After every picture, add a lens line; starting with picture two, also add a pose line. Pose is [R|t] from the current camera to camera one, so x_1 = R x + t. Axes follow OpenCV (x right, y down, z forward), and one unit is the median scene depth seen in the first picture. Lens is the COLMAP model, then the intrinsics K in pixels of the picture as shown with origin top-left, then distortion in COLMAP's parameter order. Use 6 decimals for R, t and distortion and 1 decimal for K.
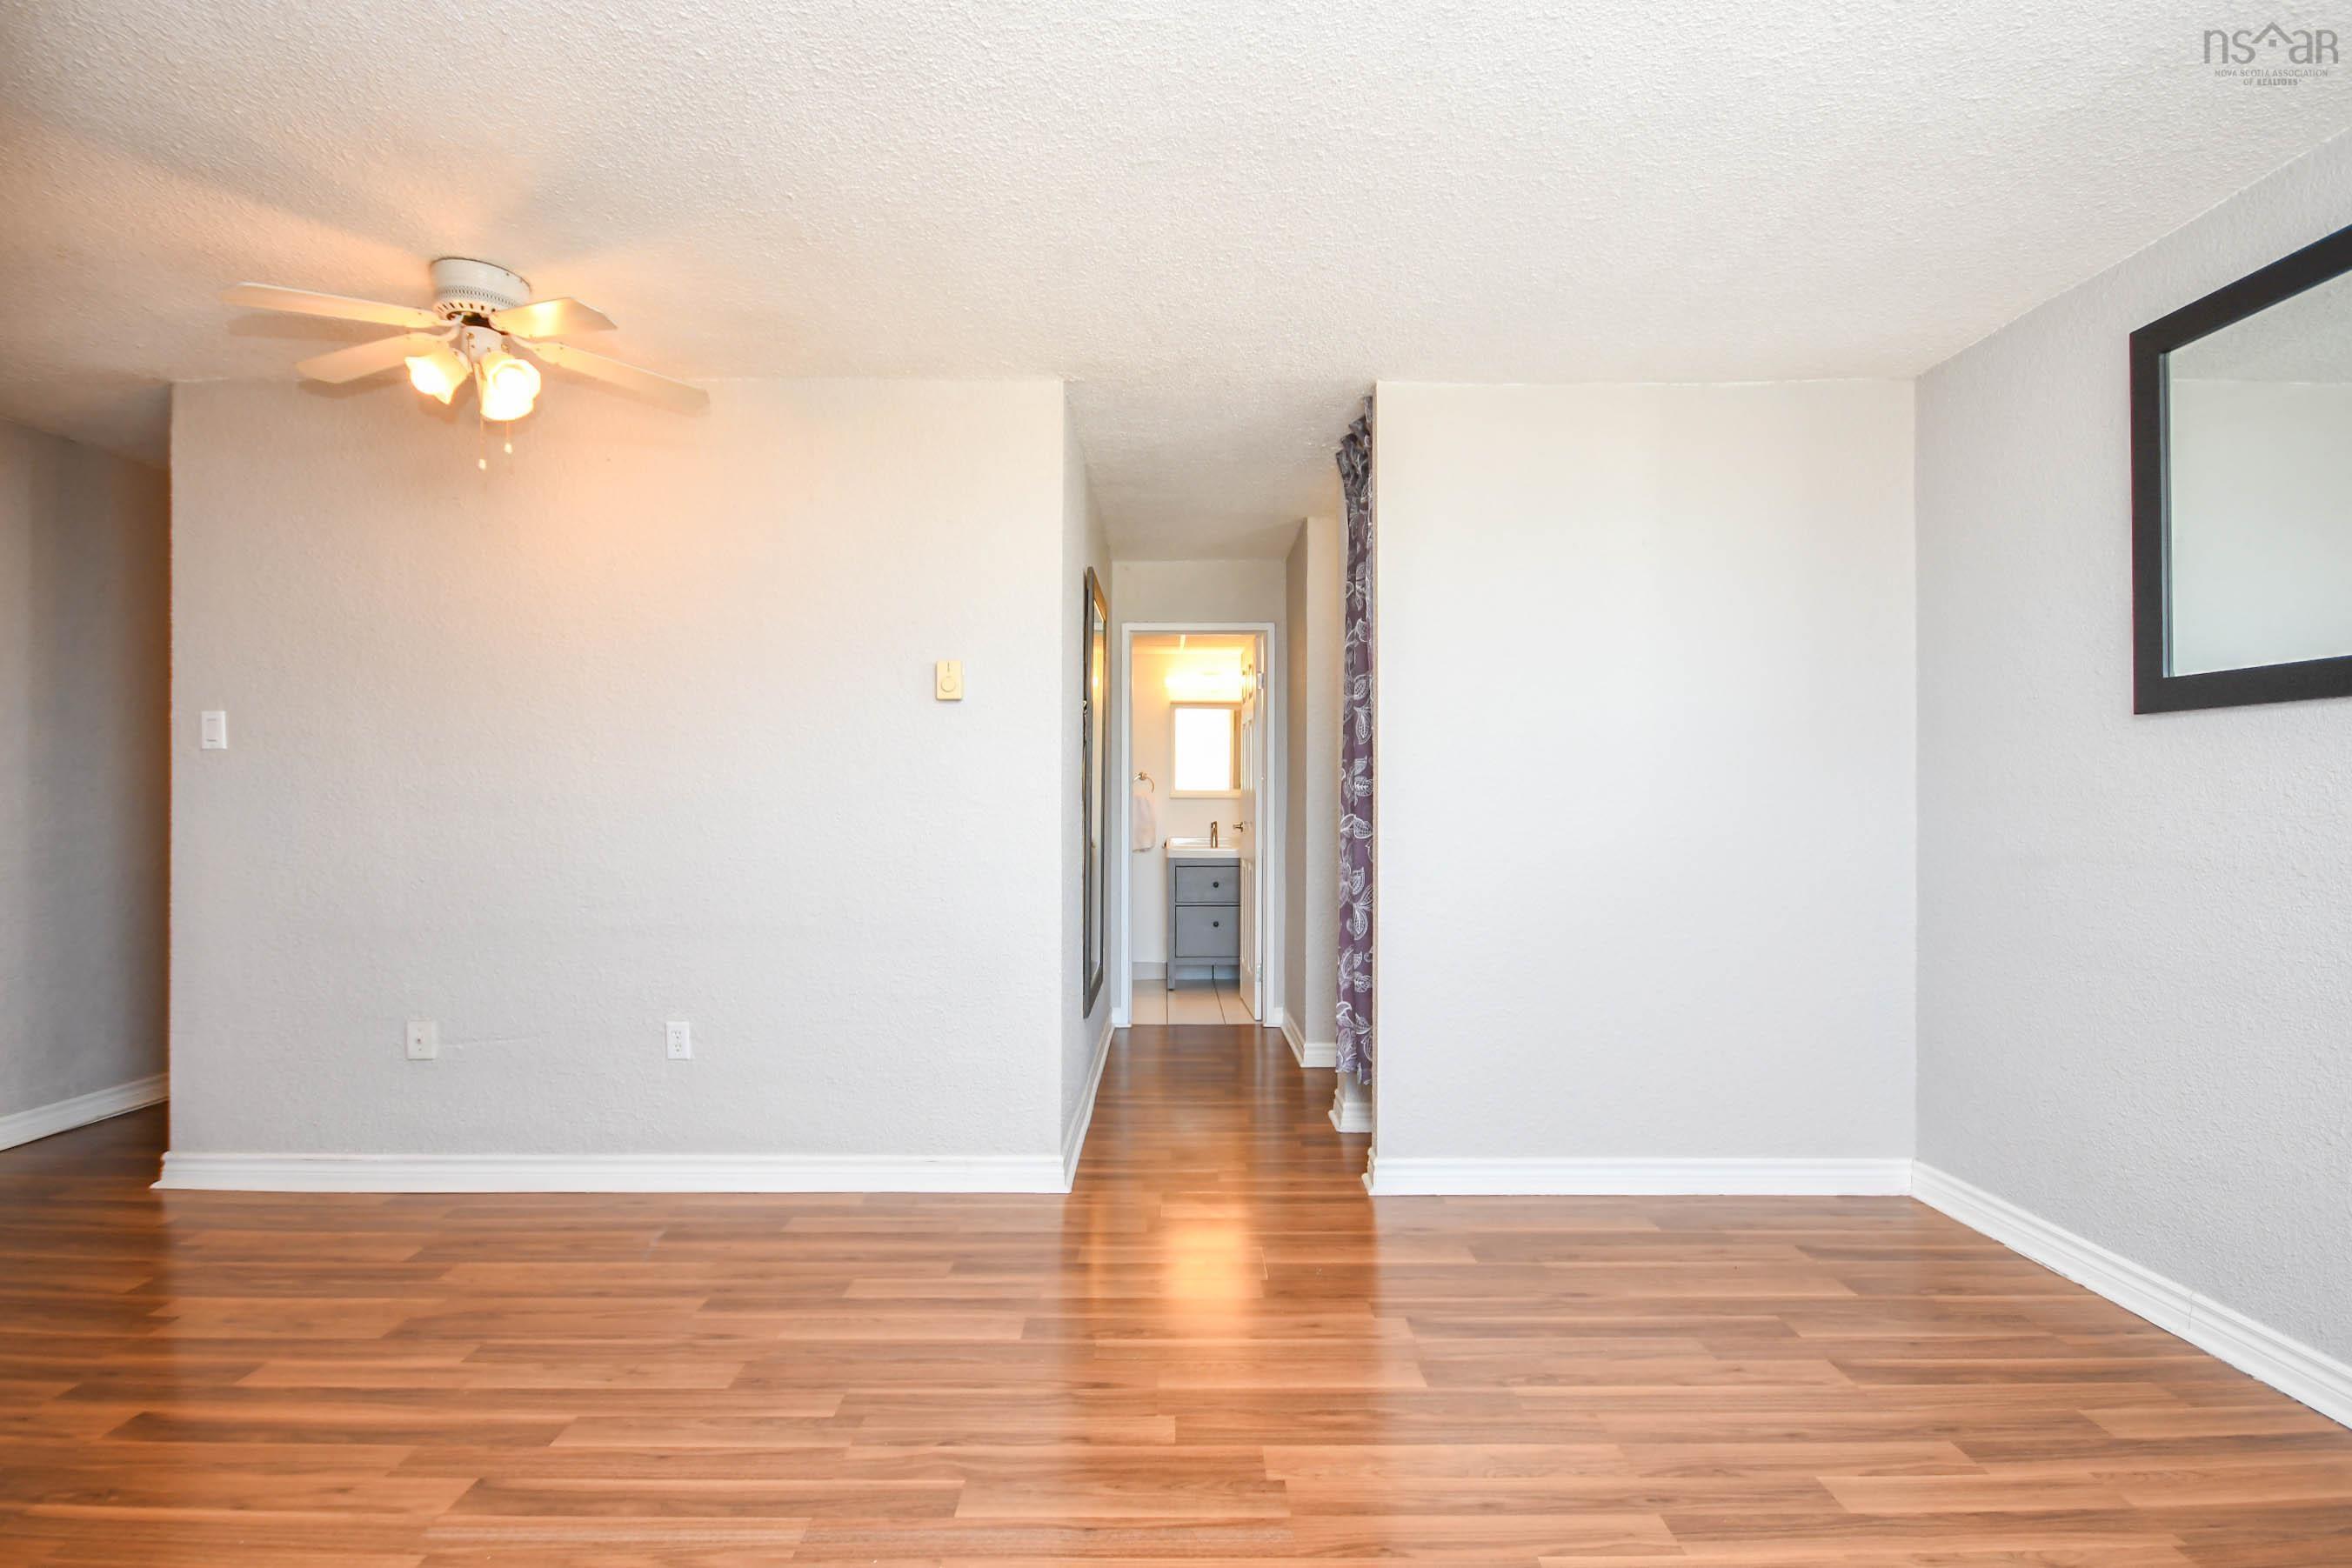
lens RADIAL K [[1081.6, 0, 1176.0], [0, 1081.6, 784.0], [0, 0, 1]] dist [0.000652, -0.007053]
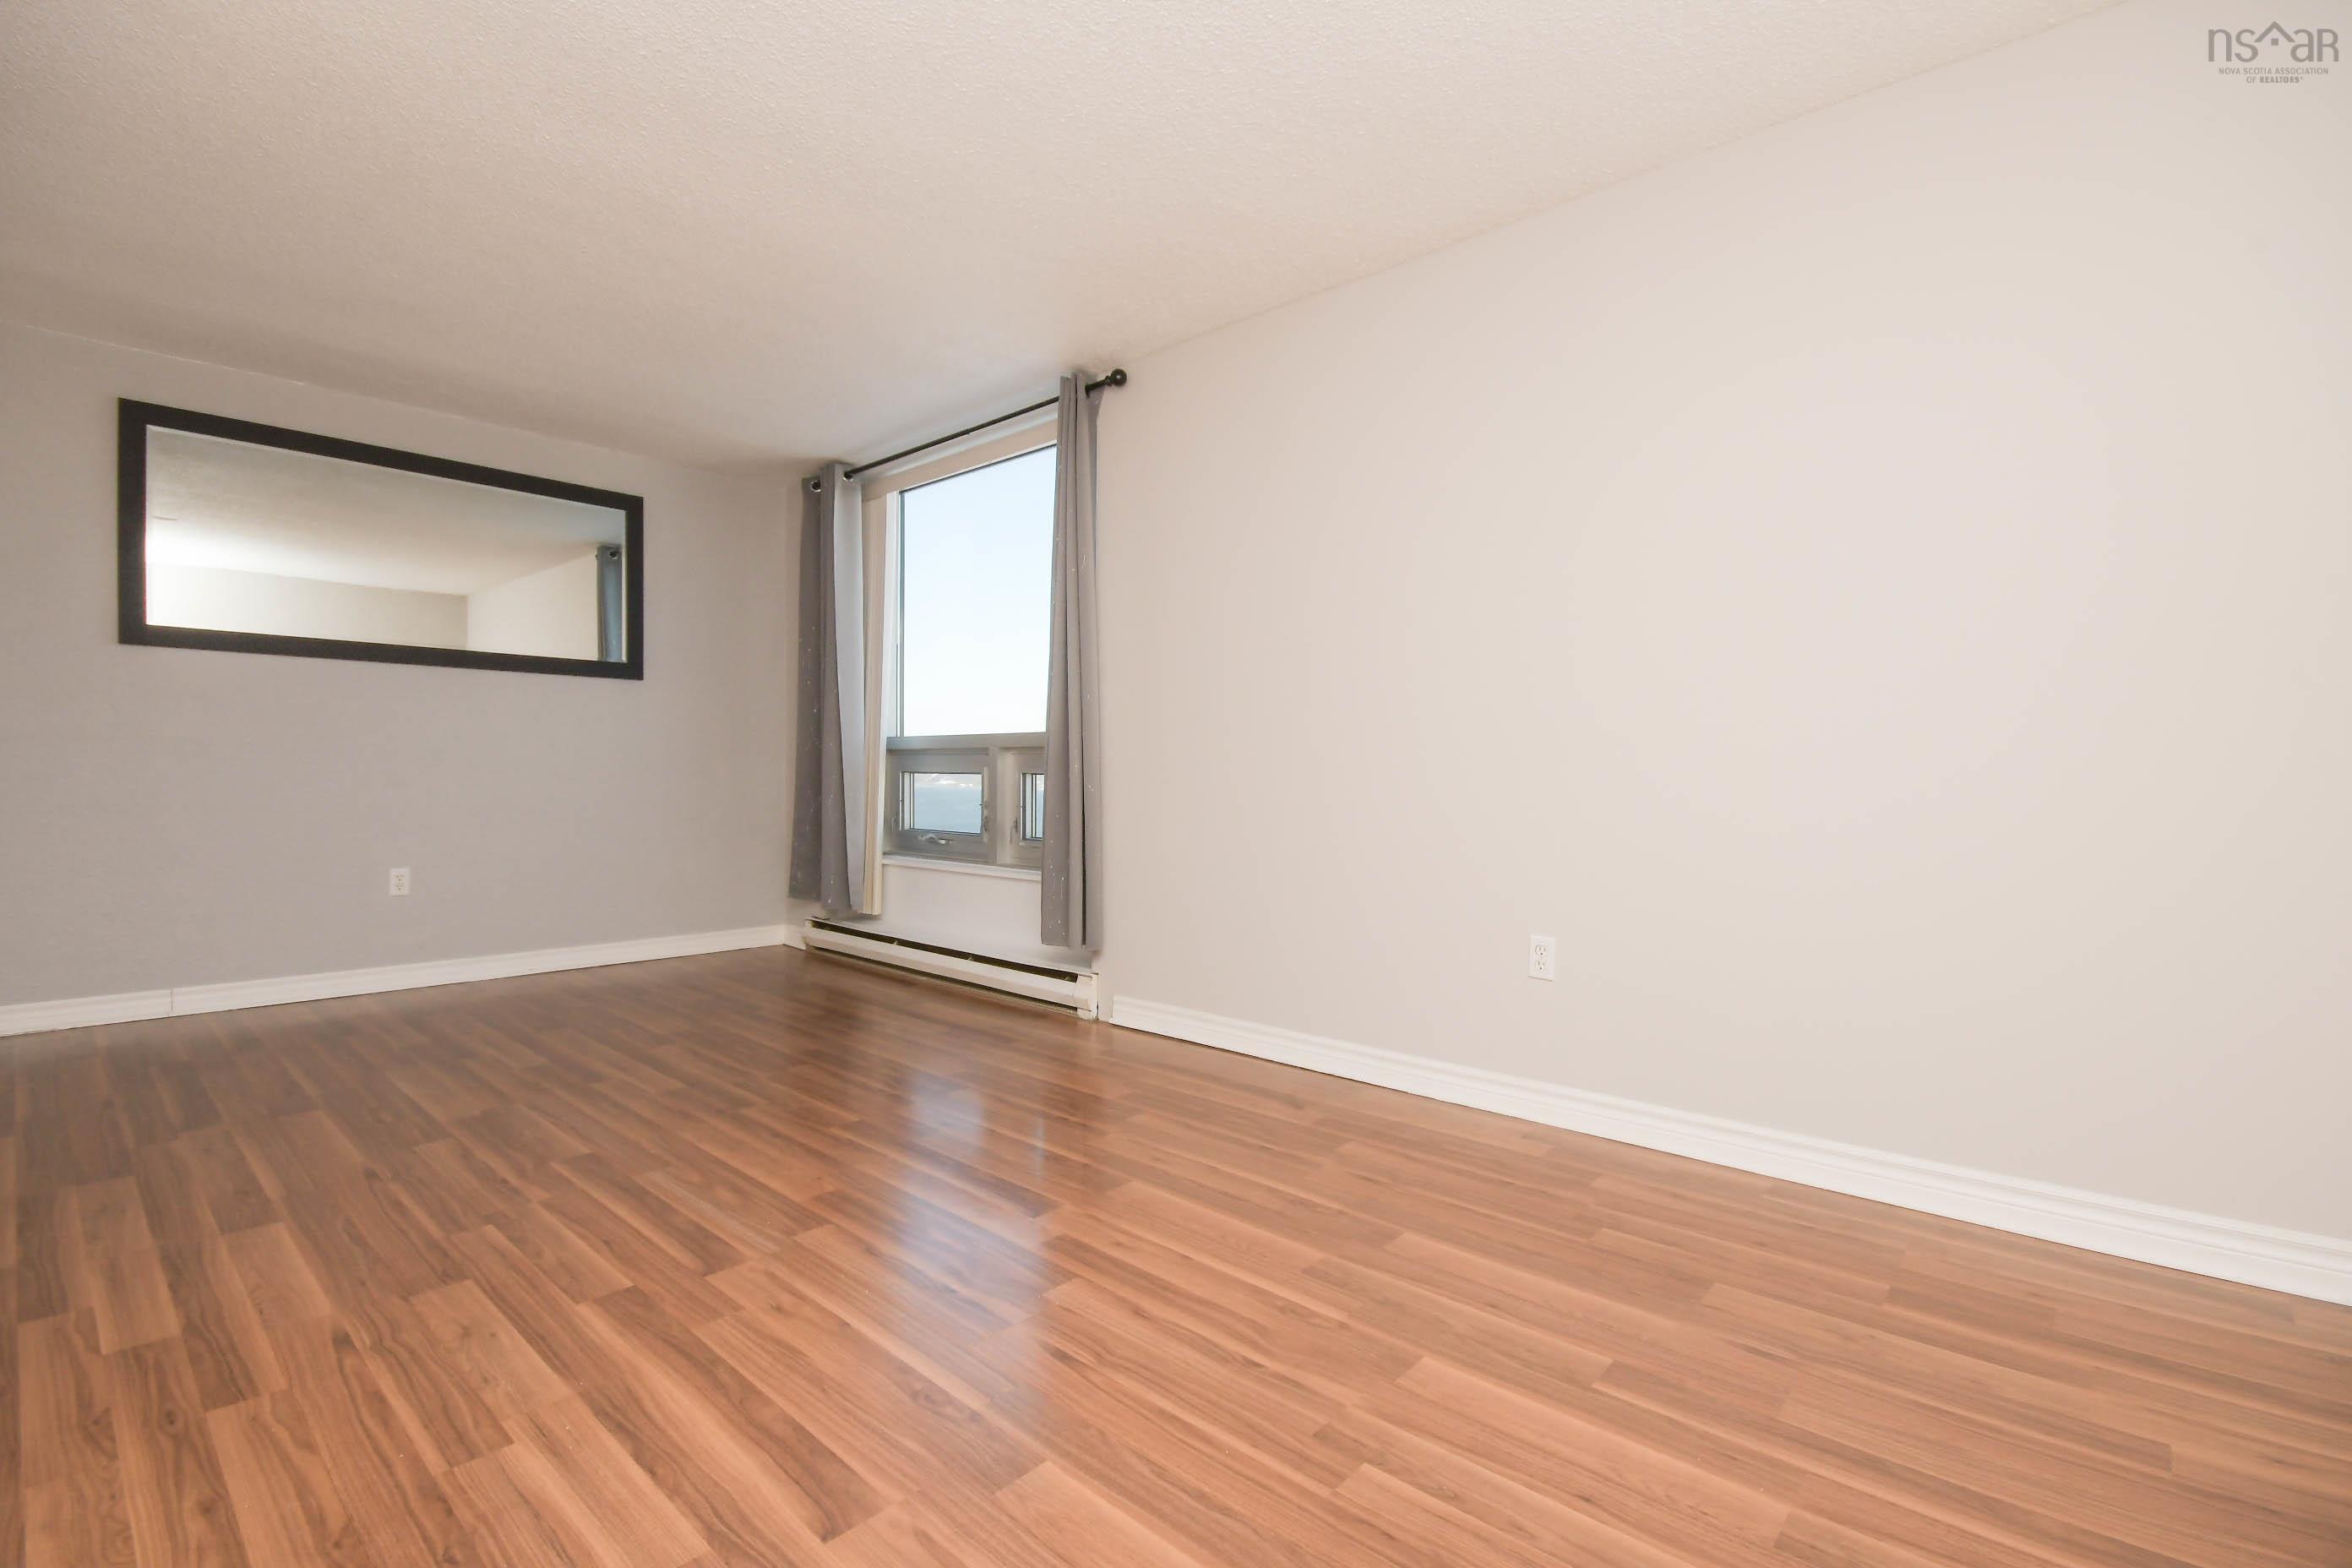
lens RADIAL K [[1081.7, 0, 1176.0], [0, 1081.7, 784.0], [0, 0, 1]] dist [0.000652, -0.007053]
pose [[-0.732956, -0.009537, 0.680210, -1.345150], [-0.011540, 0.999932, 0.001585, 0.121194], [-0.680179, -0.006688, -0.733016, 1.156689]]
